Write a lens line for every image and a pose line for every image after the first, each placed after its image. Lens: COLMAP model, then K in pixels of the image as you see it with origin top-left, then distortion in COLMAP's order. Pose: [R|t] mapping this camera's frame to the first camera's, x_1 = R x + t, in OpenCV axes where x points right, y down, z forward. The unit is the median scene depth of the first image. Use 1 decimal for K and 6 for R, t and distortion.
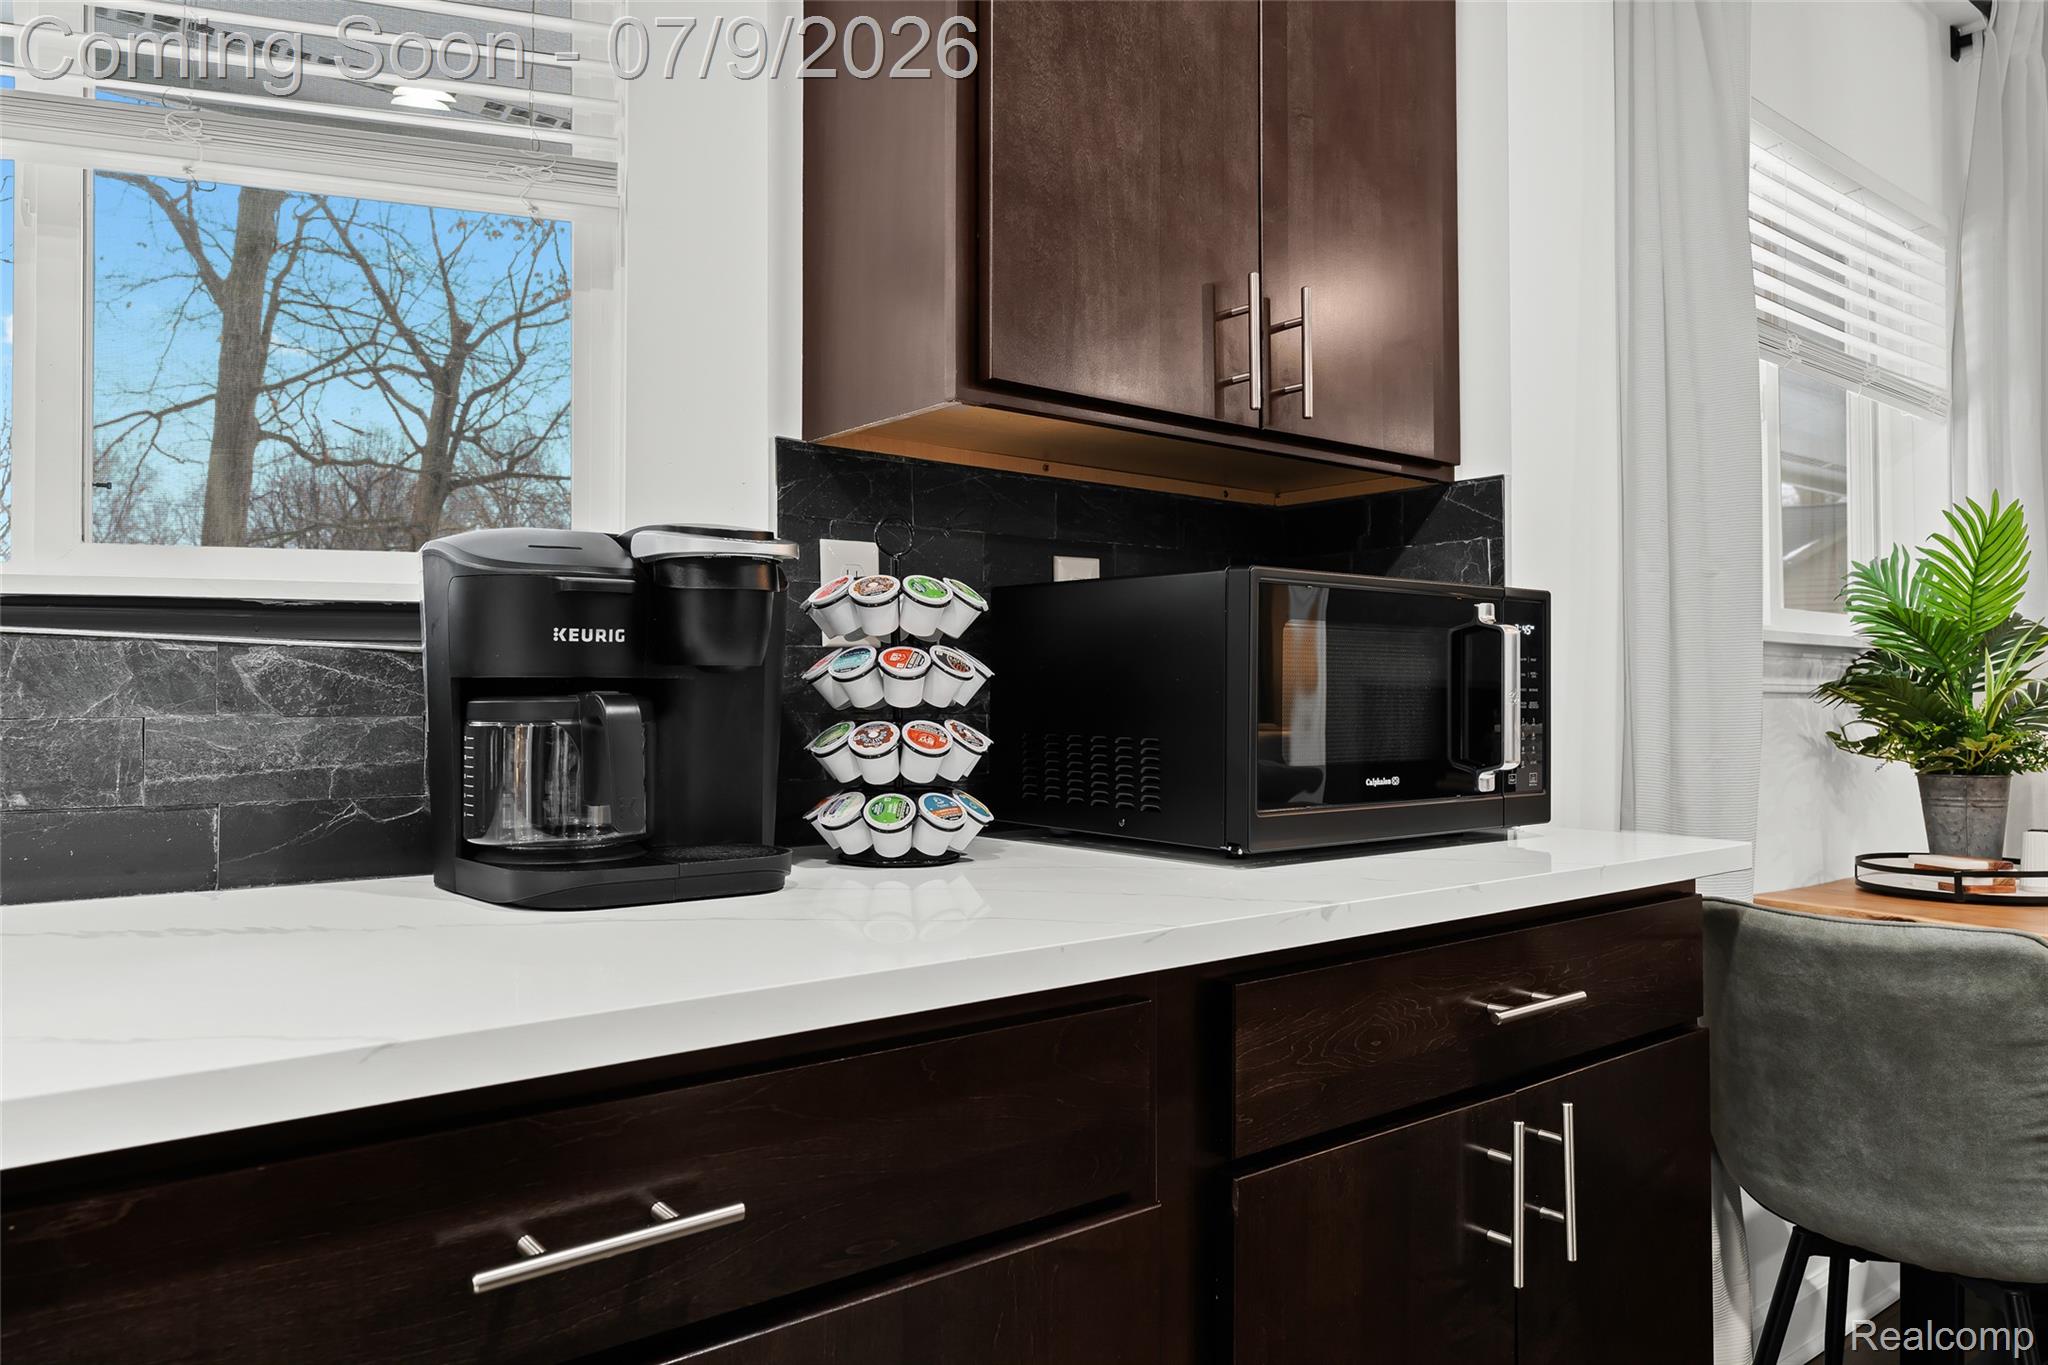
lens RADIAL K [[1391.1, 0, 1012.7], [0, 1391.1, 687.5], [0, 0, 1]] dist [-0.007758, 0.009688]
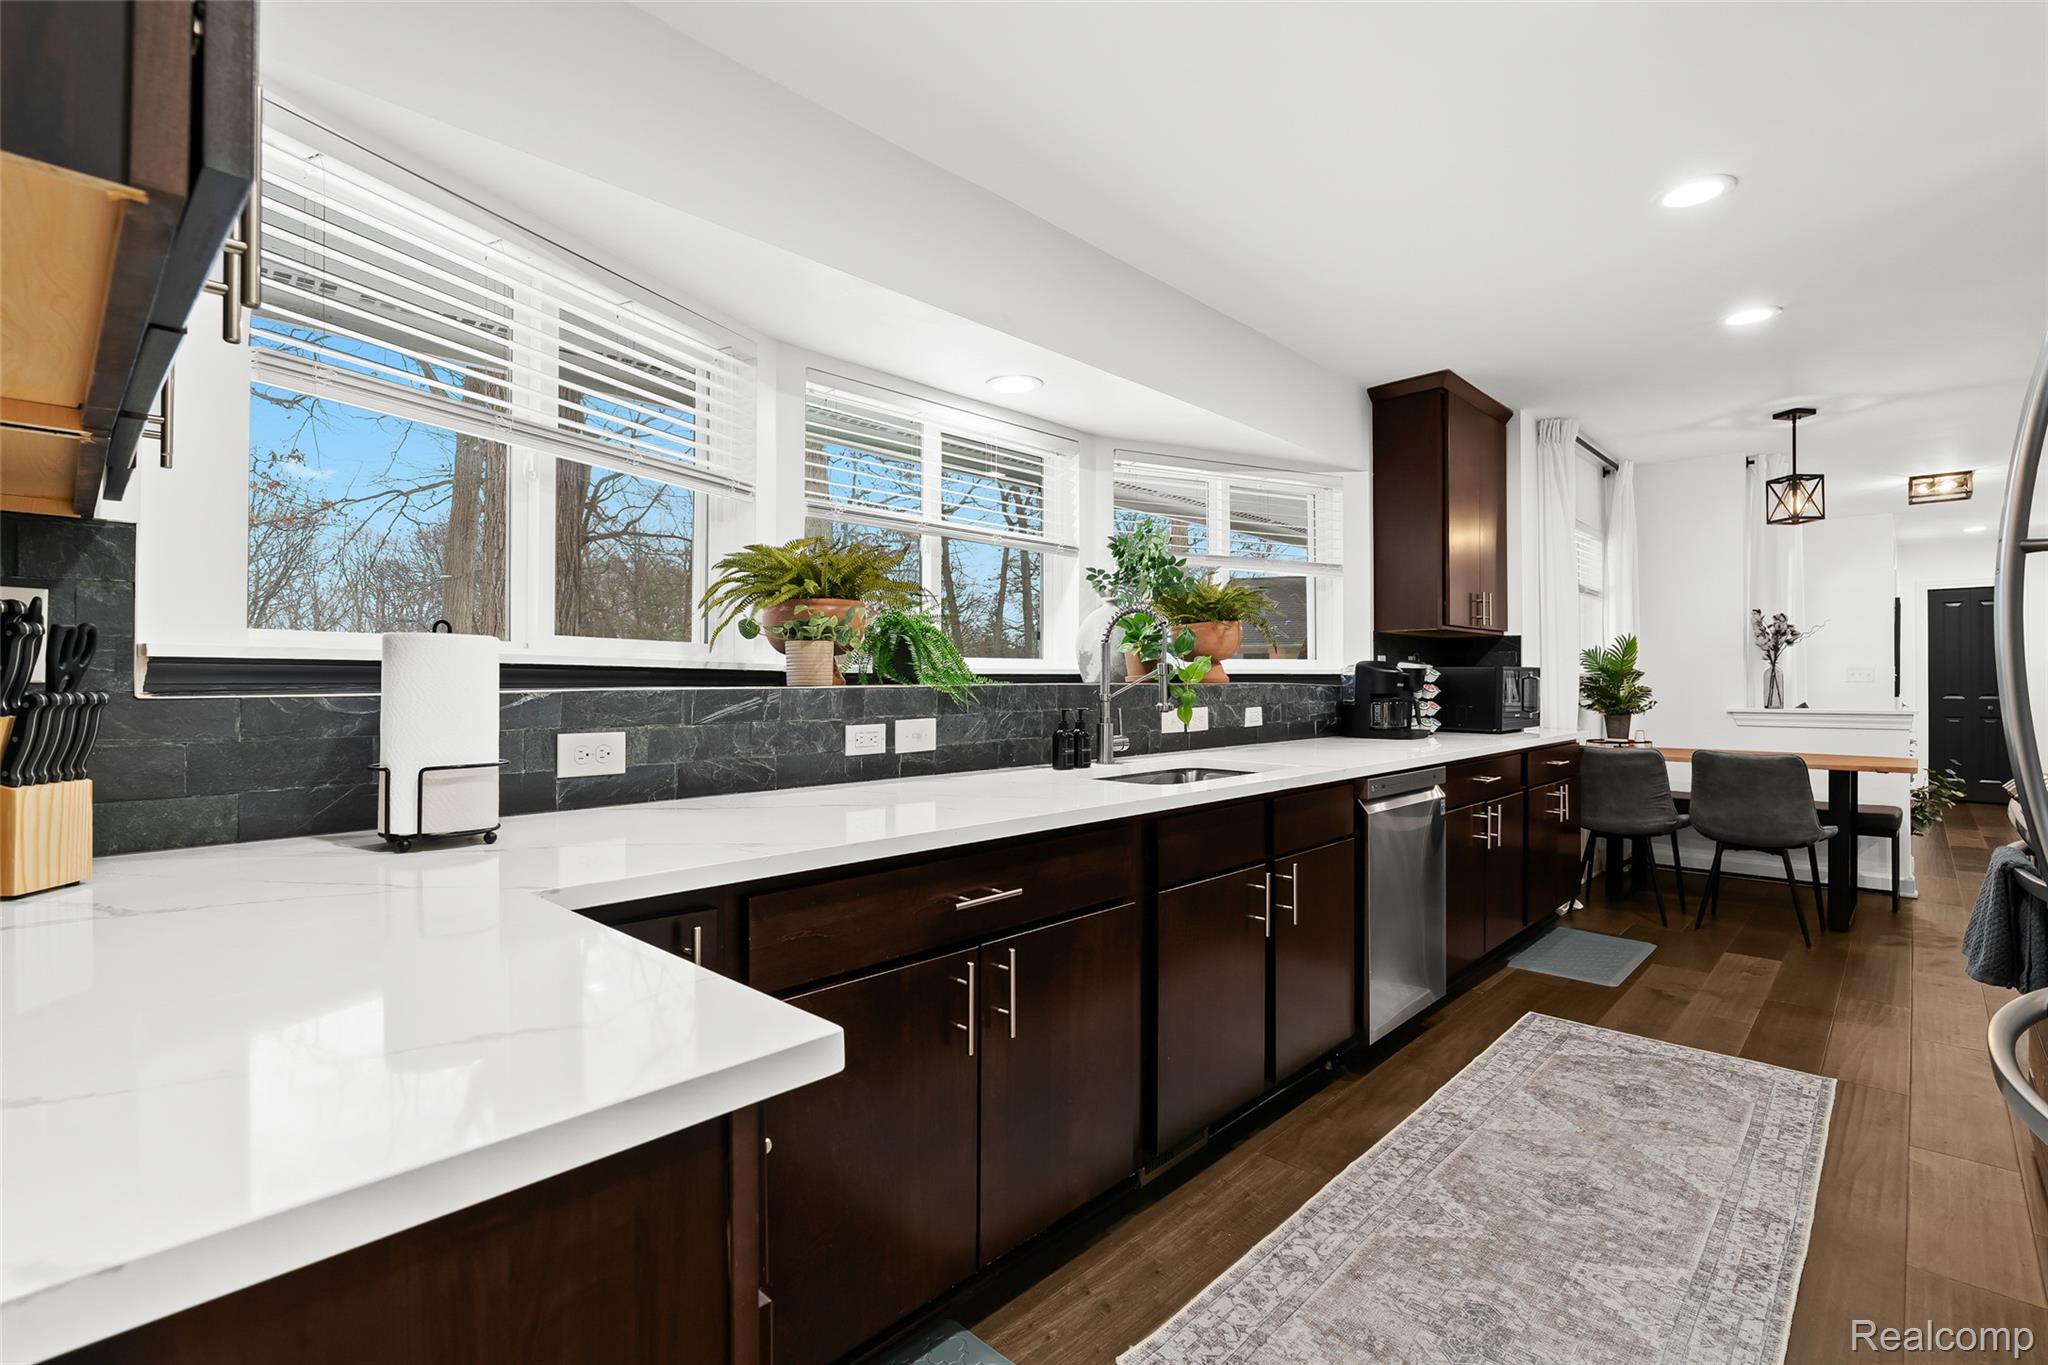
lens RADIAL K [[921.4, 0, 1041.7], [0, 921.4, 684.0], [0, 0, 1]] dist [-0.003149, -0.000385]
pose [[0.991034, -0.003522, 0.133560, -1.104469], [0.001789, 0.999913, 0.013095, -0.048576], [-0.133595, -0.012738, 0.990954, -1.134840]]
